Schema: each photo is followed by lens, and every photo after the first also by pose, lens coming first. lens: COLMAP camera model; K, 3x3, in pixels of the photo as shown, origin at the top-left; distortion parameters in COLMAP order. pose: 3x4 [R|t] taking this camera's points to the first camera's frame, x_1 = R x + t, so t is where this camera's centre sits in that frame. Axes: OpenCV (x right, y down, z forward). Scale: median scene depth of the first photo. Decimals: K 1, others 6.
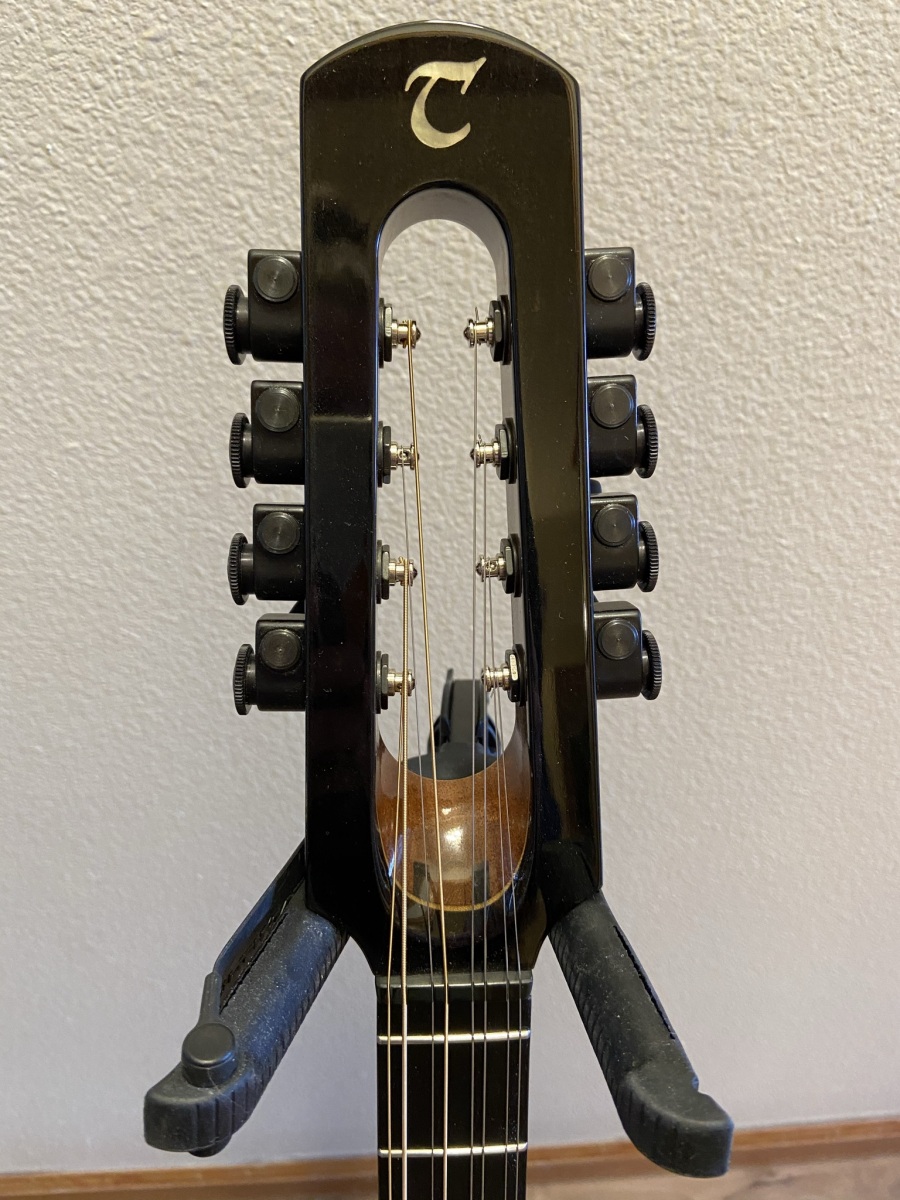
lens RADIAL K [[951.4, 0, 457.7], [0, 951.4, 627.2], [0, 0, 1]] dist [0.115816, -0.168103]
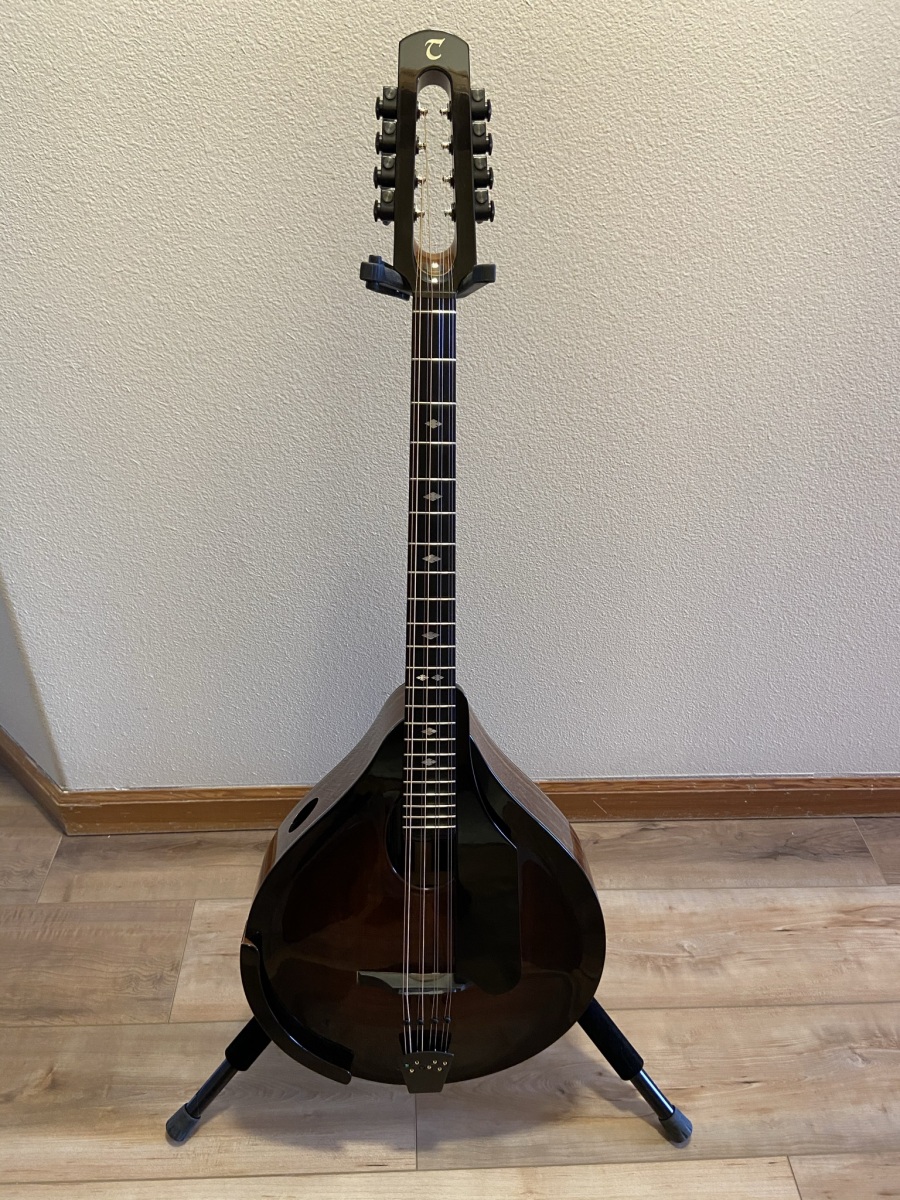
lens RADIAL K [[898.0, 0, 457.0], [0, 898.0, 610.6], [0, 0, 1]] dist [0.099778, -0.134338]
pose [[0.999873, 0.014364, -0.006842, 0.060800], [-0.014860, 0.996762, -0.079021, 0.916349], [0.005685, 0.079112, 0.996849, -1.145129]]
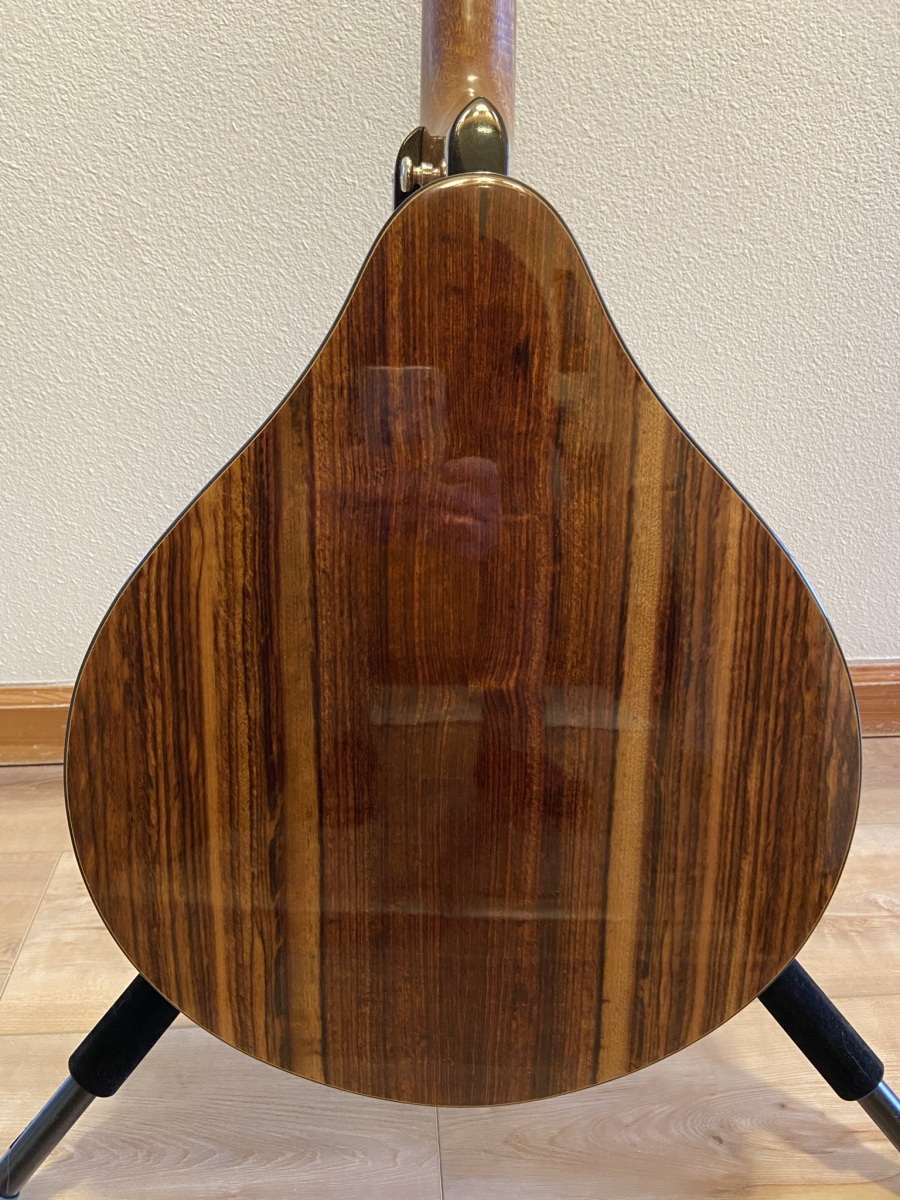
lens RADIAL K [[926.0, 0, 450.0], [0, 926.0, 600.0], [0, 0, 1]] dist [0.100993, -0.144611]
pose [[0.999956, -0.009260, 0.001186, -0.037761], [0.009305, 0.978589, -0.205615, 1.592484], [0.000744, 0.205617, 0.978632, 0.058214]]
